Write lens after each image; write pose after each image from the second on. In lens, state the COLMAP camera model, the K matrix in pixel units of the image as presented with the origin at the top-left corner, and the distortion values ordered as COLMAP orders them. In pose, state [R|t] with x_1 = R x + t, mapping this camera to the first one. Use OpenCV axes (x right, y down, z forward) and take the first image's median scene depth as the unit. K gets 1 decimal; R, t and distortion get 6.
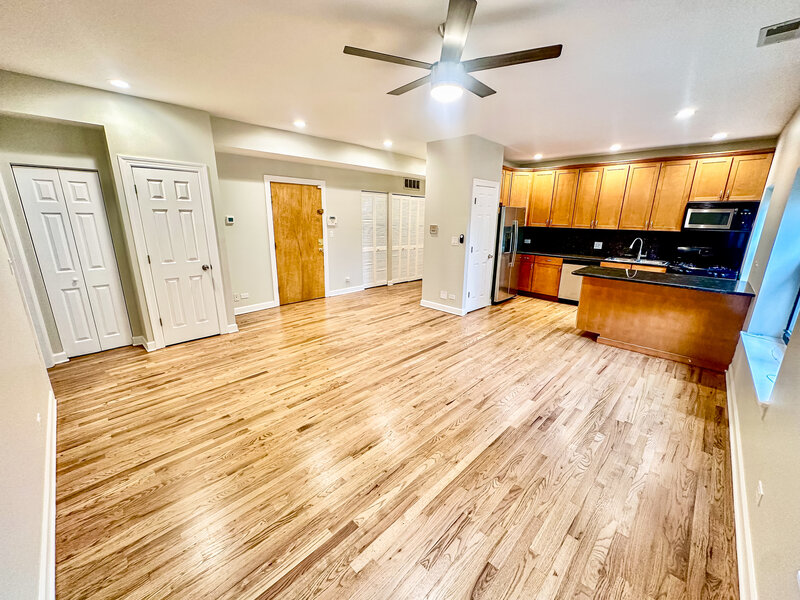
lens RADIAL K [[320.1, 0, 400.0], [0, 320.1, 298.2], [0, 0, 1]] dist [-0.004242, 0.000860]
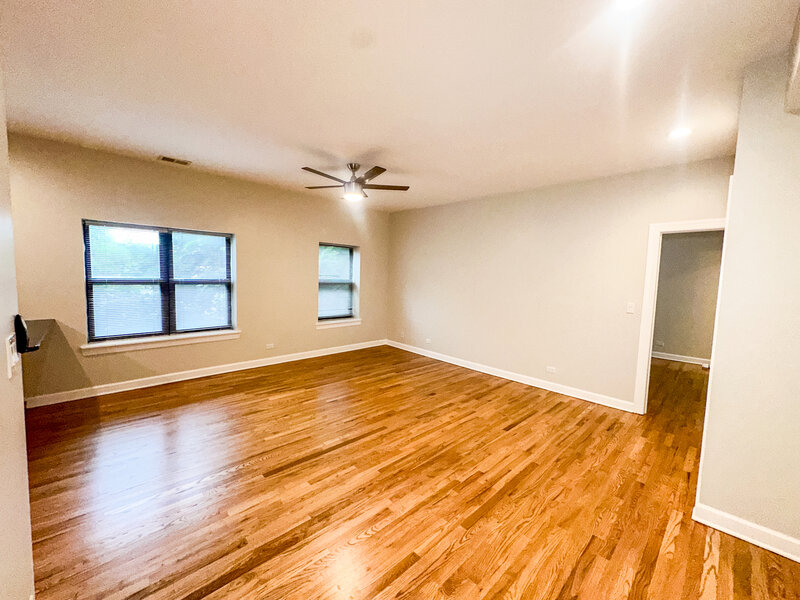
lens RADIAL K [[320.1, 0, 398.6], [0, 320.1, 300.9], [0, 0, 1]] dist [-0.004242, 0.000860]
pose [[-0.998549, -0.043600, 0.031597, -0.079815], [-0.030636, 0.942606, 0.332499, -0.297130], [-0.044280, 0.331048, -0.942574, 1.219161]]
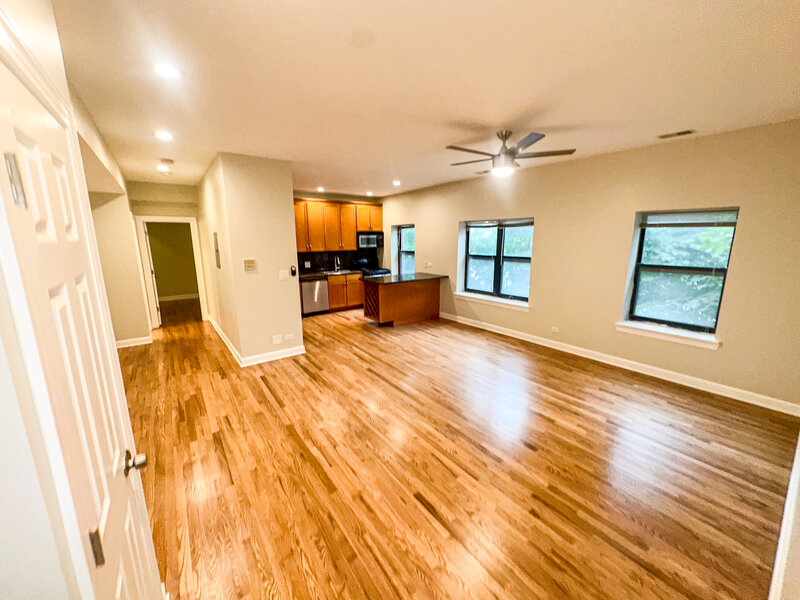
lens RADIAL K [[320.1, 0, 399.1], [0, 320.1, 299.2], [0, 0, 1]] dist [-0.004242, 0.000860]
pose [[0.162491, -0.204666, 0.965250, -0.668128], [0.256285, 0.953432, 0.159017, -0.181450], [-0.952846, 0.221540, 0.207377, 0.555305]]
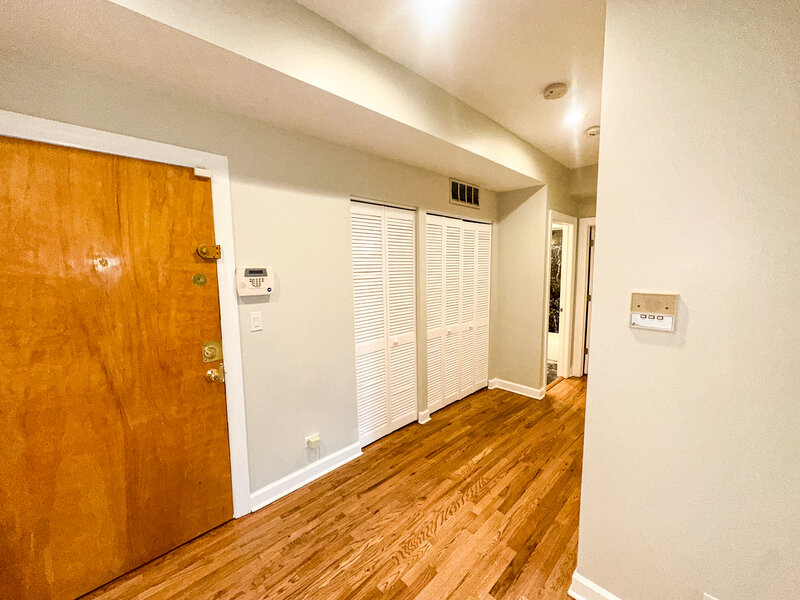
lens RADIAL K [[320.1, 0, 398.7], [0, 320.1, 298.5], [0, 0, 1]] dist [-0.004242, 0.000860]
pose [[0.999183, -0.026639, -0.030390, -0.072990], [0.021940, 0.989094, -0.145646, -0.214196], [0.033938, 0.144860, 0.988870, 0.844650]]
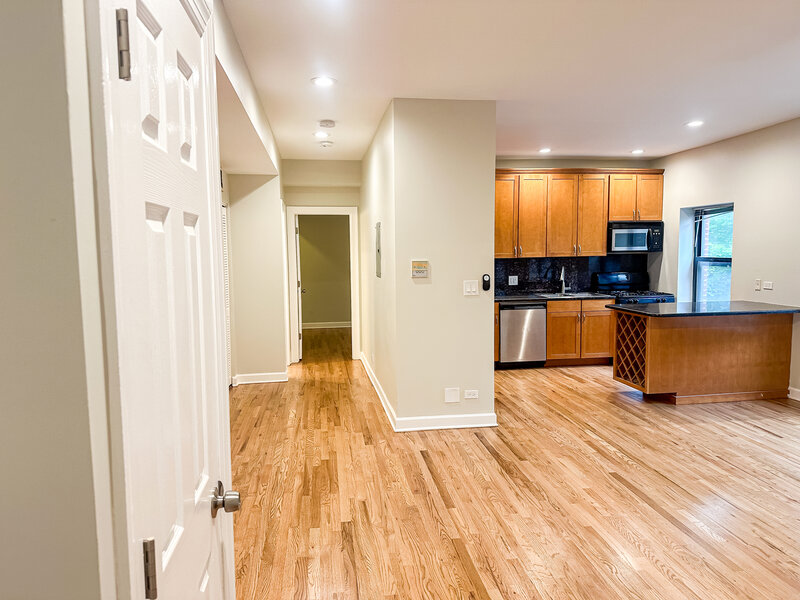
lens RADIAL K [[558.5, 0, 395.5], [0, 558.5, 297.6], [0, 0, 1]] dist [0.047405, -0.054935]
pose [[0.611293, -0.090745, 0.786185, -0.657351], [0.218740, 0.974079, -0.057647, -0.143074], [-0.760575, 0.207210, 0.615297, 0.557041]]
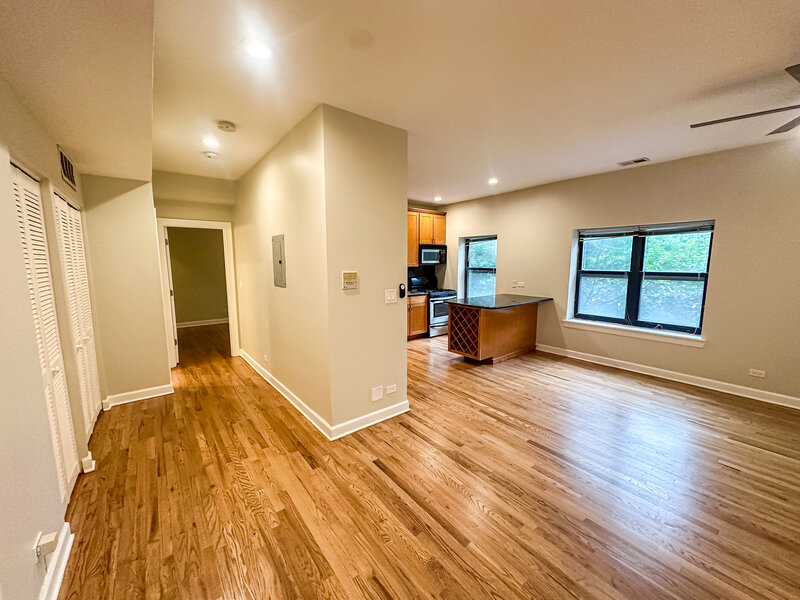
lens RADIAL K [[320.1, 0, 399.4], [0, 320.1, 299.4], [0, 0, 1]] dist [-0.004242, 0.000860]
pose [[0.133156, -0.136749, 0.981616, -0.425530], [0.252788, 0.962363, 0.099776, -0.238165], [-0.958315, 0.234855, 0.162713, 0.930390]]
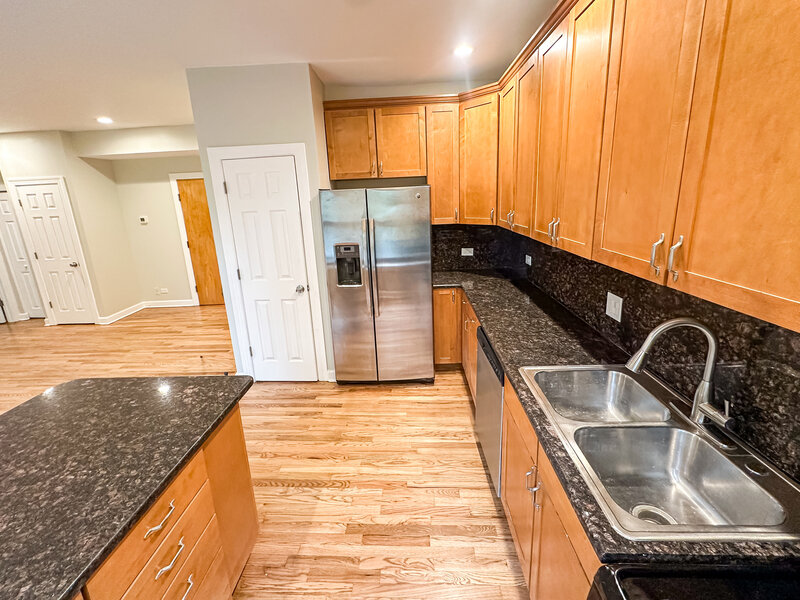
lens RADIAL K [[344.9, 0, 400.5], [0, 344.9, 275.5], [0, 0, 1]] dist [-0.005153, 0.001182]
pose [[0.668793, 0.127755, -0.732390, 0.892300], [-0.136565, 0.989473, 0.047894, -0.227410], [0.730798, 0.067987, 0.679199, 0.836977]]
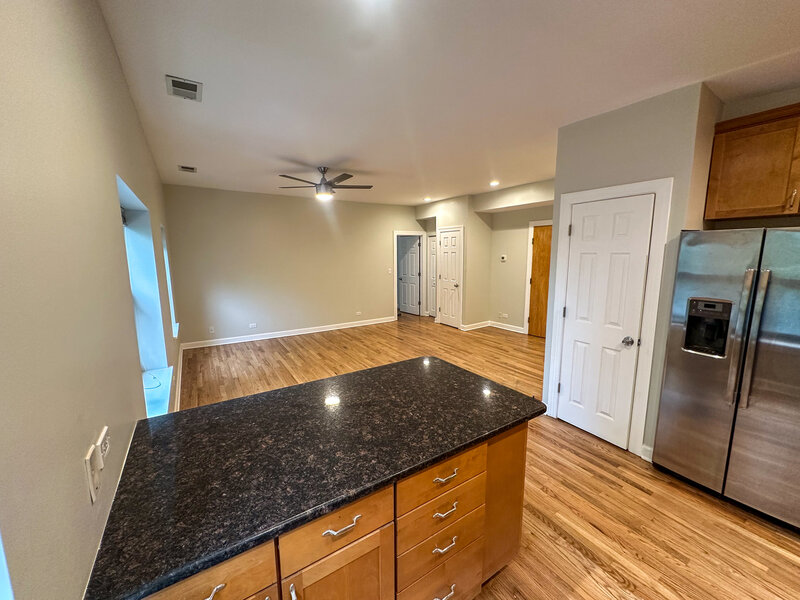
lens RADIAL K [[320.1, 0, 398.8], [0, 320.1, 299.5], [0, 0, 1]] dist [-0.004242, 0.000860]
pose [[-0.226323, 0.133303, -0.964888, 0.891849], [-0.241975, 0.951844, 0.188258, -0.220411], [0.943518, 0.276086, -0.183168, 0.854852]]
